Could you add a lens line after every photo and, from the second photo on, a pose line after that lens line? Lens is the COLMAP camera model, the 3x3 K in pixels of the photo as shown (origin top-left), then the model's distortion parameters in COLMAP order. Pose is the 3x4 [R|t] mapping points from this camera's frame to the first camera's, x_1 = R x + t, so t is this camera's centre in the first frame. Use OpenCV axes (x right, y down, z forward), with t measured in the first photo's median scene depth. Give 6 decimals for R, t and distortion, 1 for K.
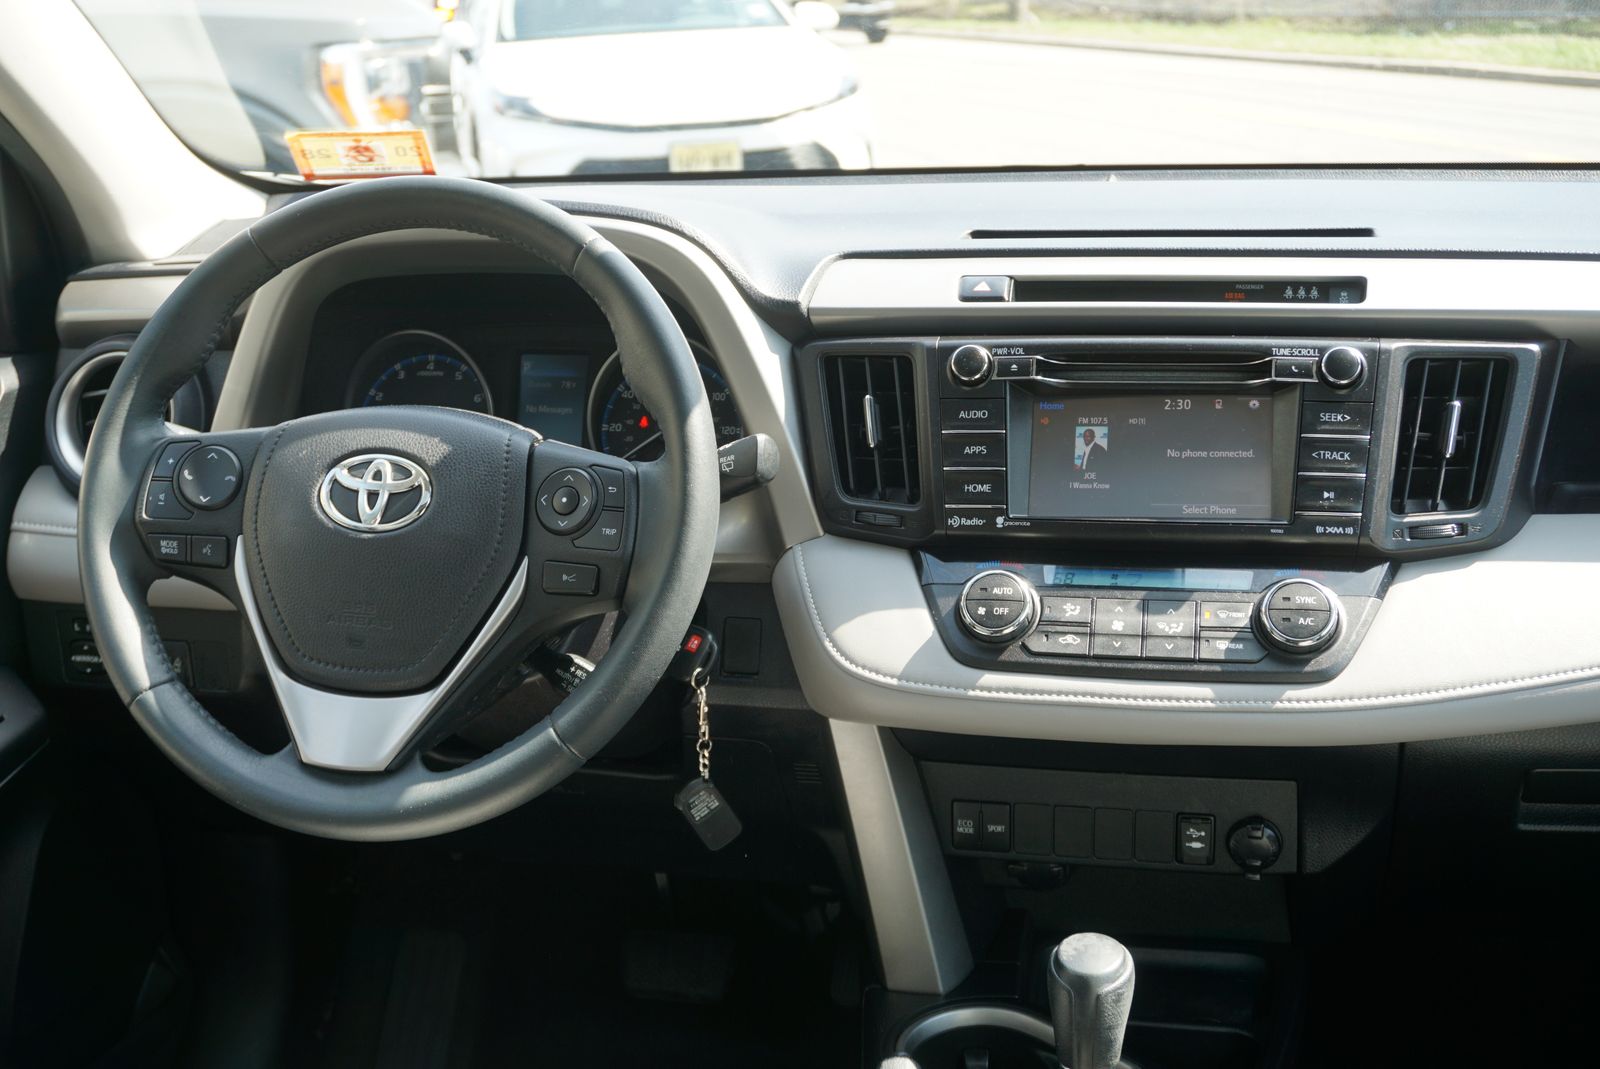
lens RADIAL K [[2039.2, 0, 783.1], [0, 2039.2, 532.8], [0, 0, 1]] dist [0.005881, 0.000000]
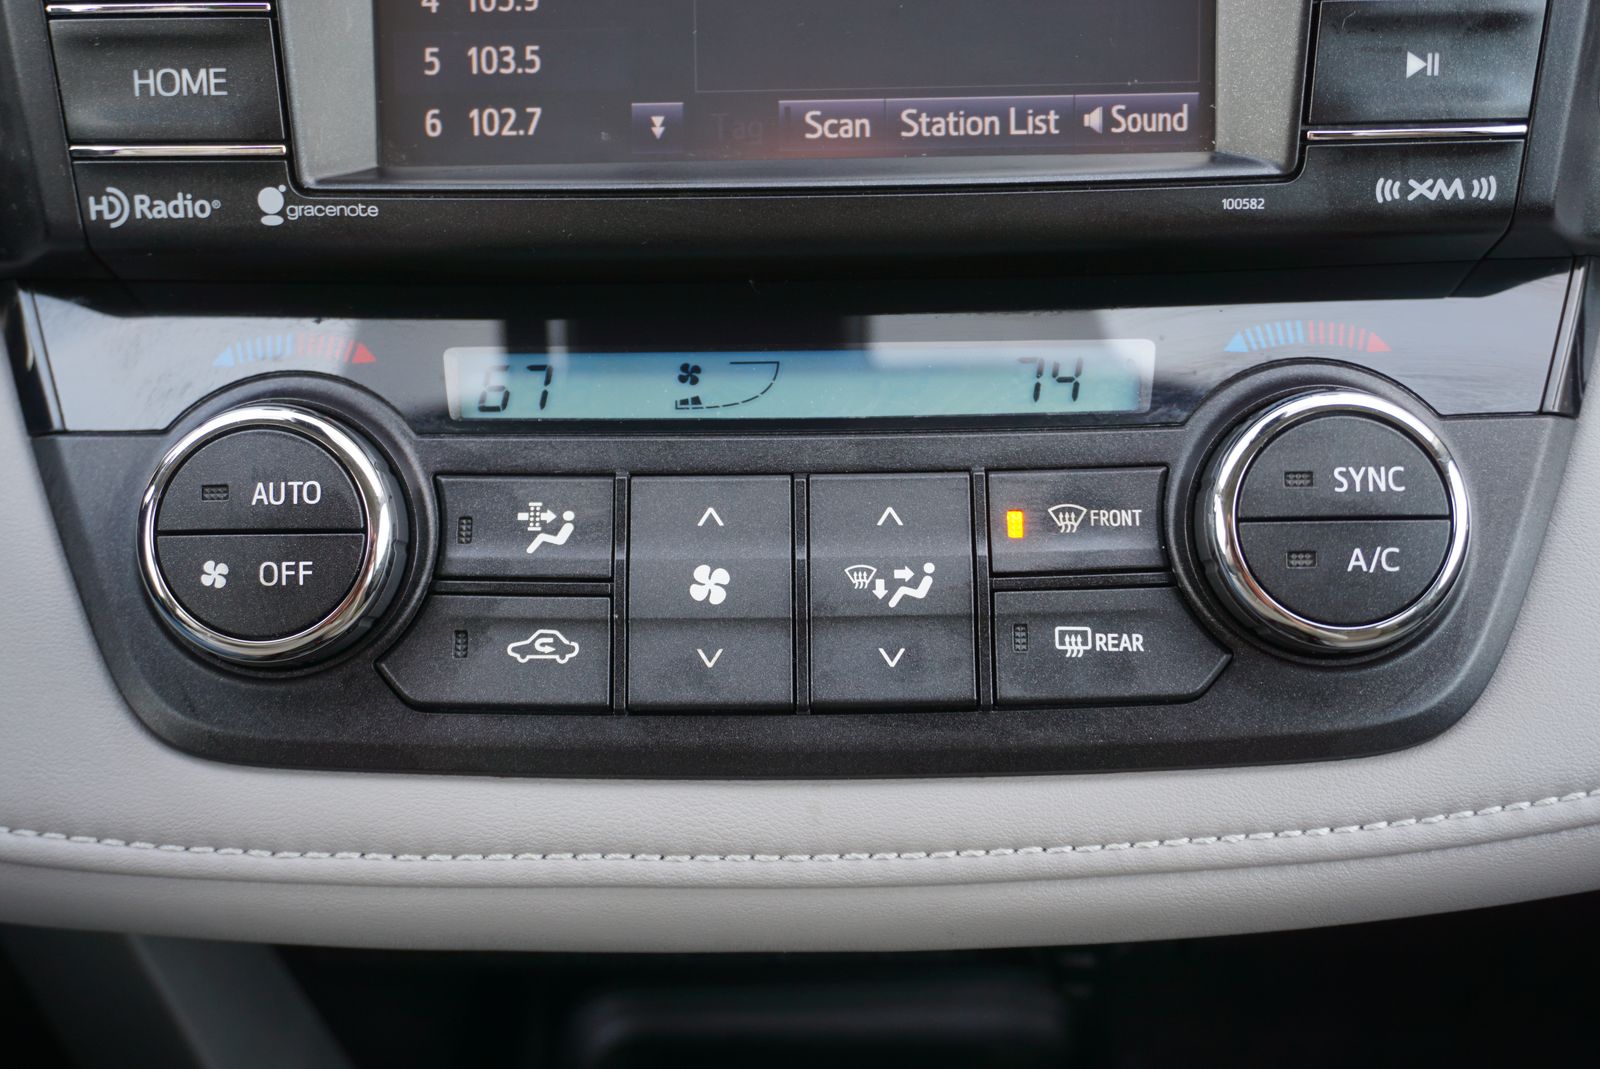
lens RADIAL K [[2039.2, 0, 778.2], [0, 2039.2, 516.5], [0, 0, 1]] dist [0.005881, 0.000000]
pose [[0.978813, -0.102976, 0.176975, 0.122022], [0.039322, 0.942779, 0.331093, -0.055527], [-0.200943, -0.317119, 0.926854, 0.724998]]
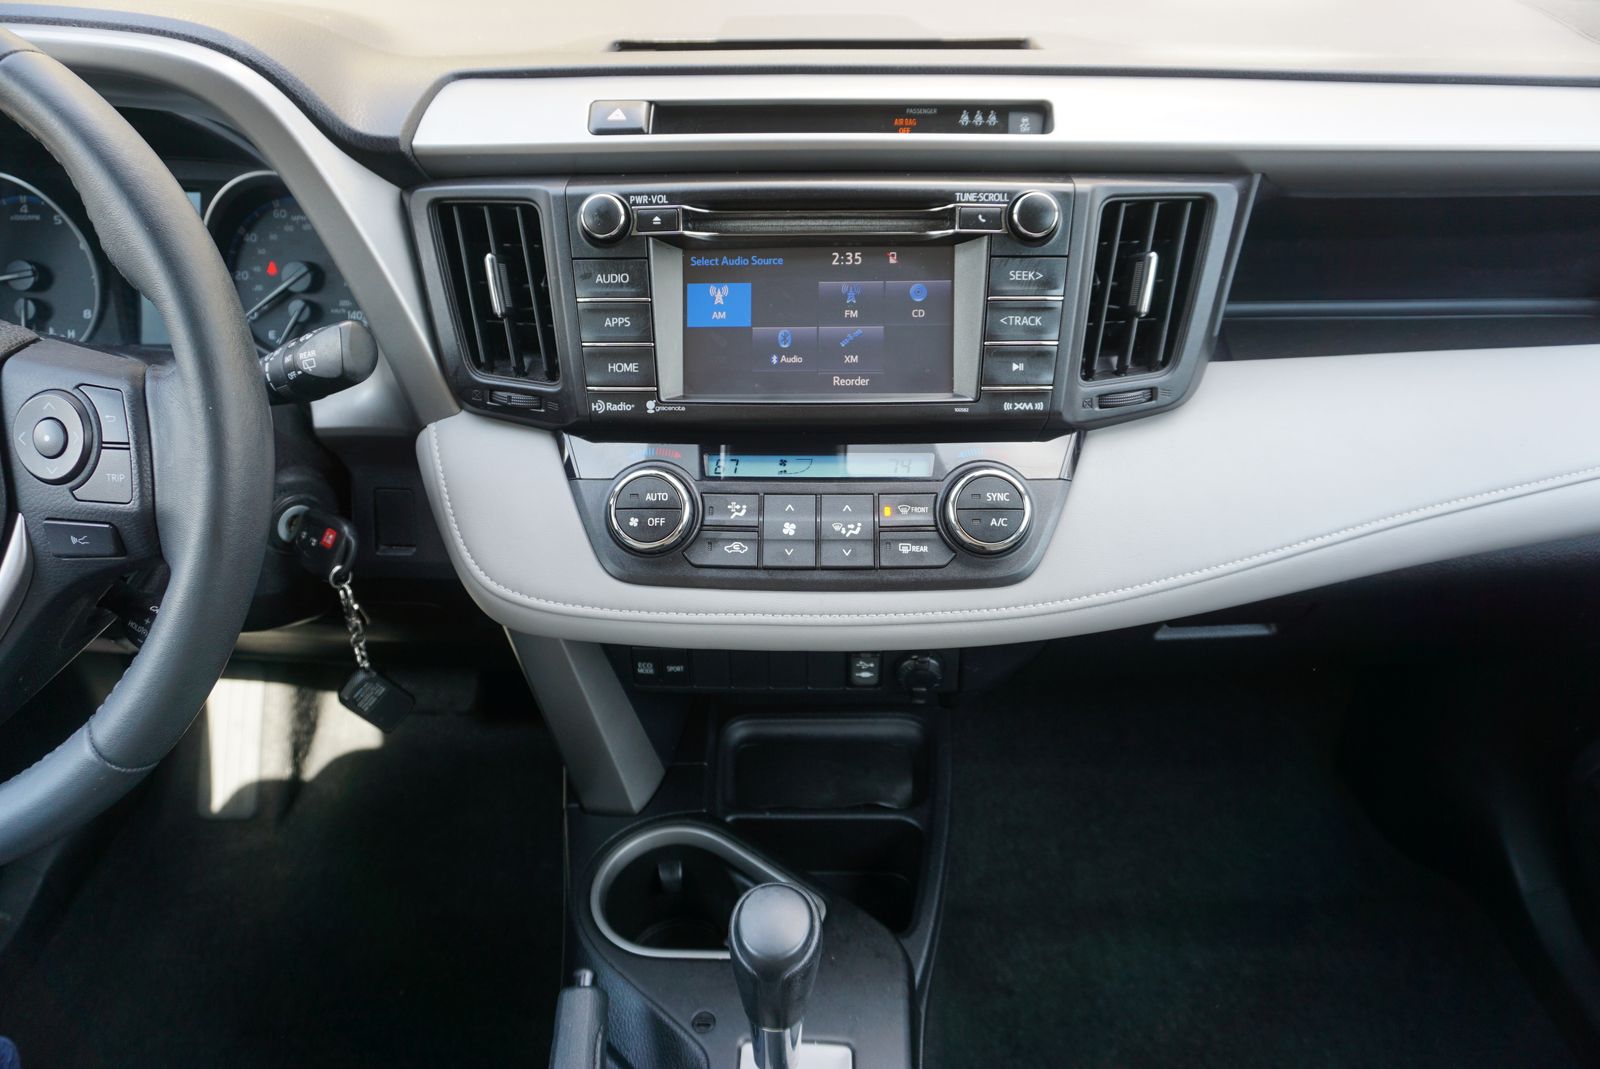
lens RADIAL K [[1069.8, 0, 798.4], [0, 1069.8, 527.1], [0, 0, 1]] dist [-0.044248, 0.031151]
pose [[0.981580, -0.081330, 0.172875, 0.086314], [0.028285, 0.956756, 0.289512, -0.087532], [-0.188945, -0.279289, 0.941434, 0.552558]]
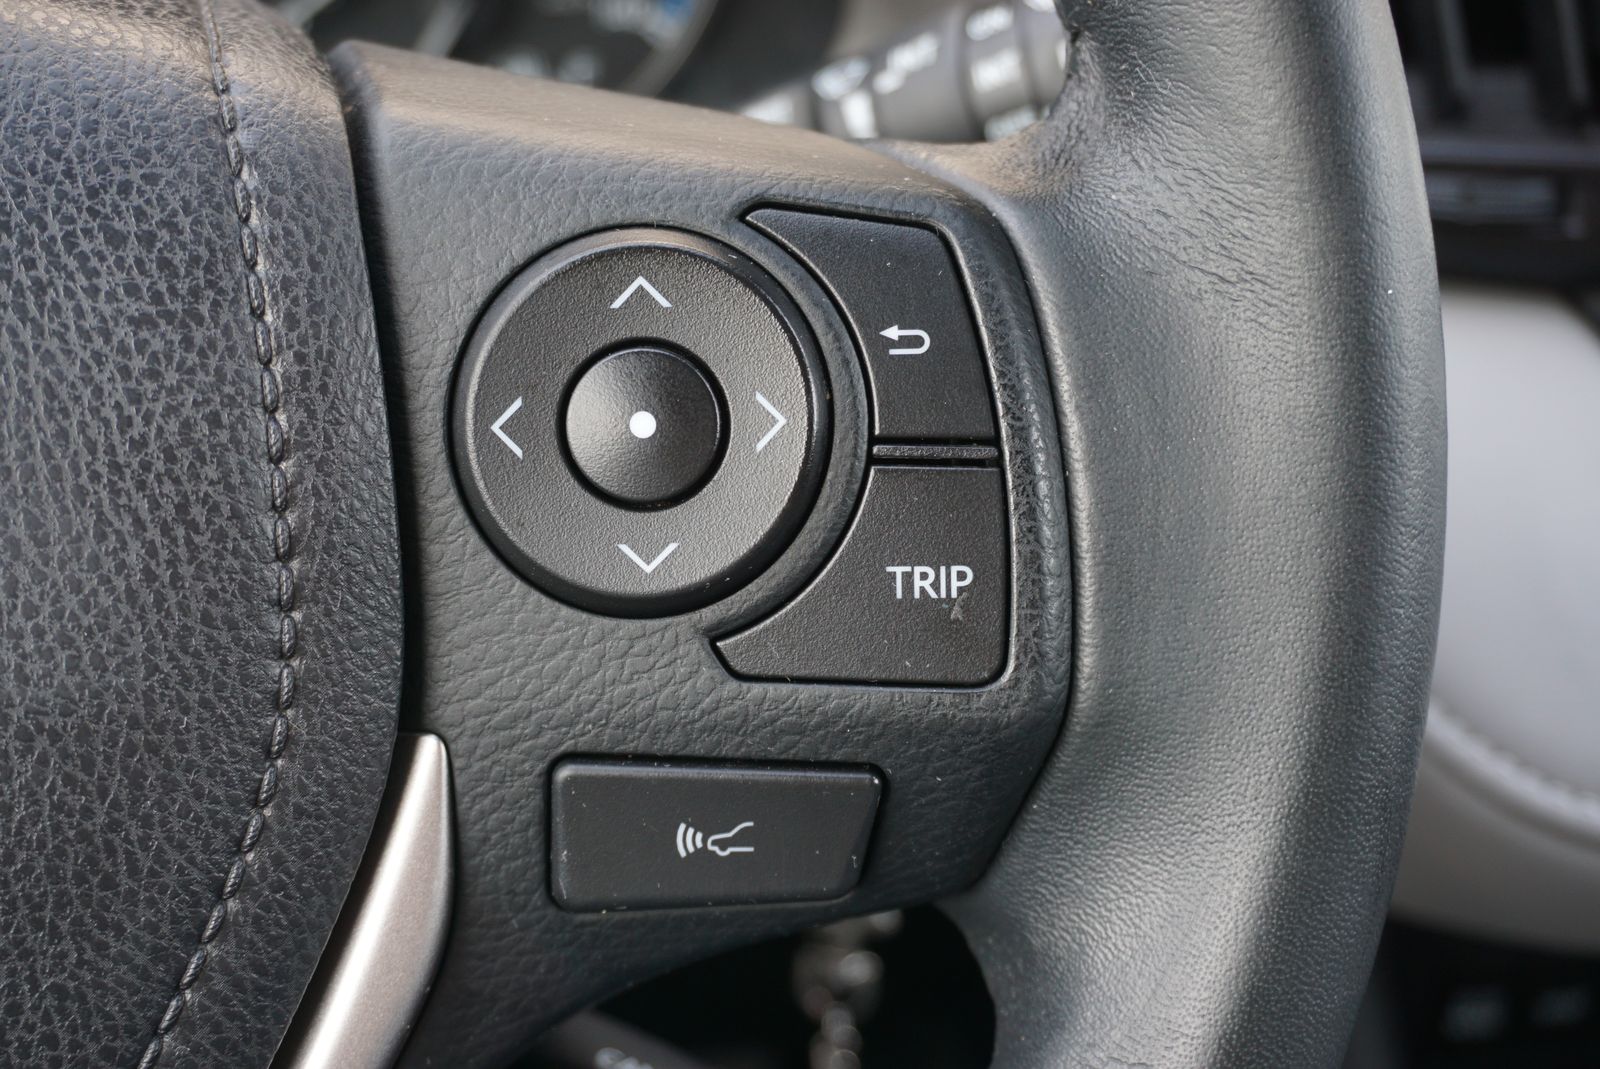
lens RADIAL K [[2424.0, 0, 800.4], [0, 2424.0, 534.7], [0, 0, 1]] dist [0.035490, 0.000000]
pose [[0.939970, -0.146099, 0.308403, -0.144285], [0.060951, 0.961065, 0.269515, -0.063475], [-0.335771, -0.234539, 0.912277, 0.758692]]
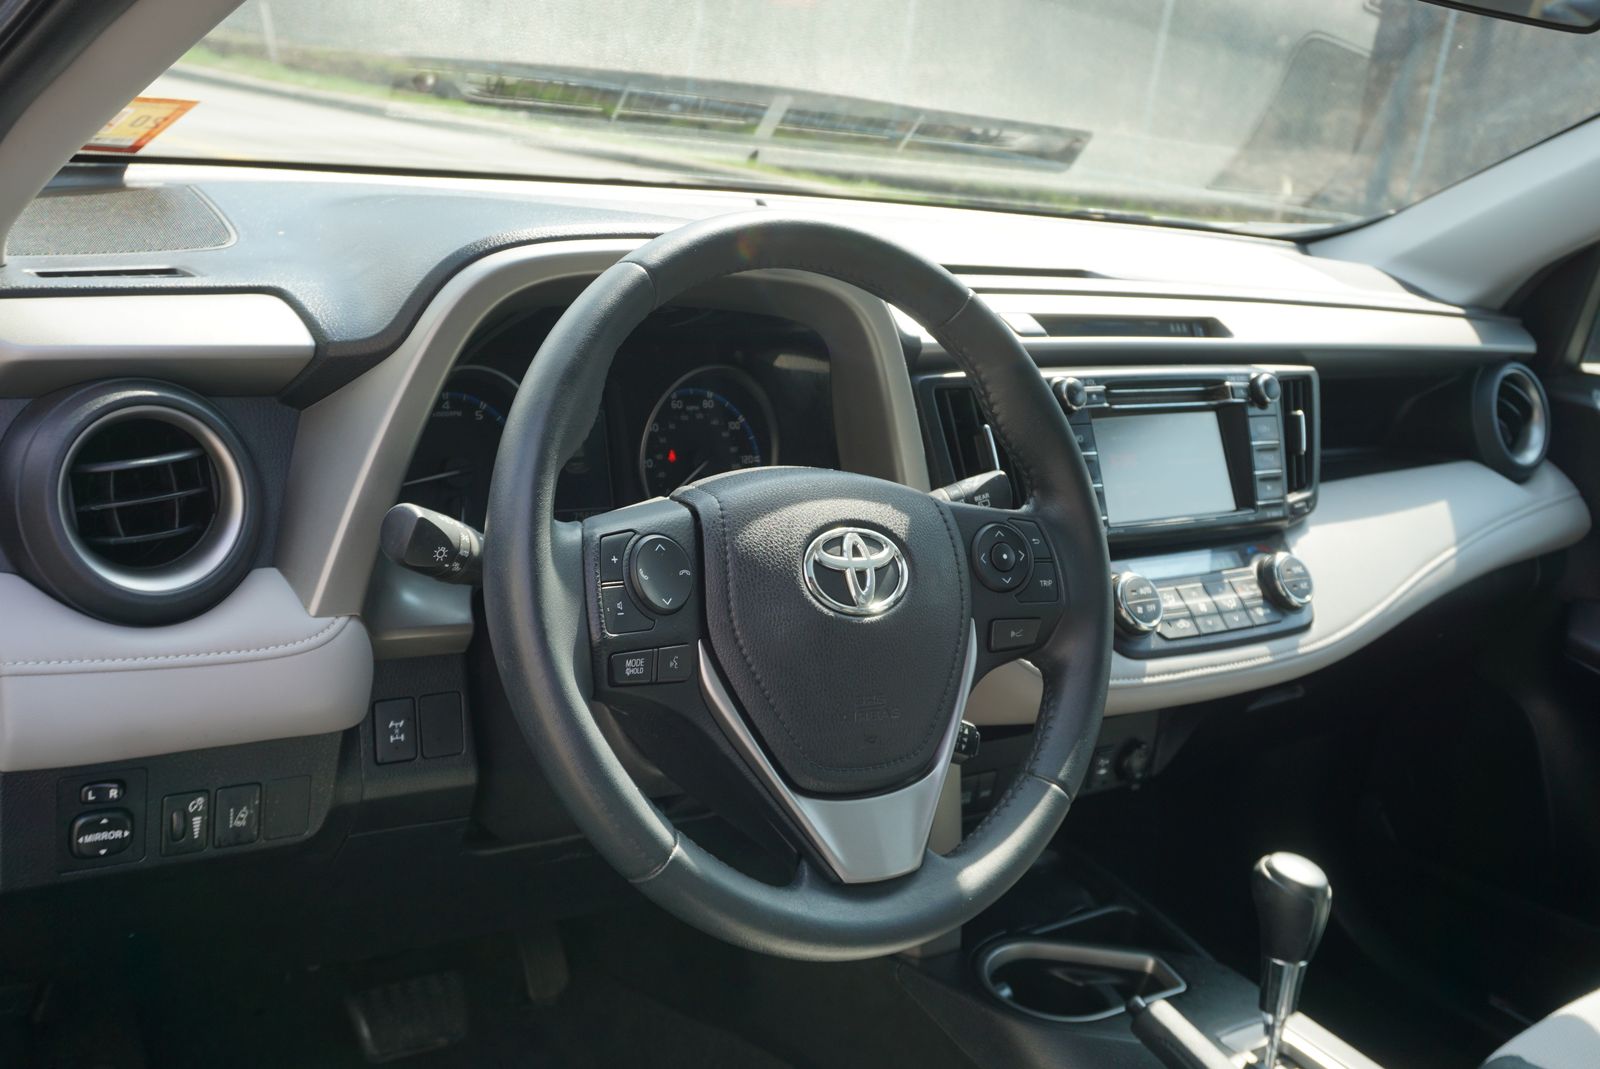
lens RADIAL K [[1714.4, 0, 814.3], [0, 1714.4, 542.3], [0, 0, 1]] dist [-0.020288, 0.000000]
pose [[0.630810, -0.103917, 0.768948, -0.761410], [0.054595, 0.994480, 0.089609, -0.097041], [-0.774015, -0.014546, 0.633000, 0.516975]]
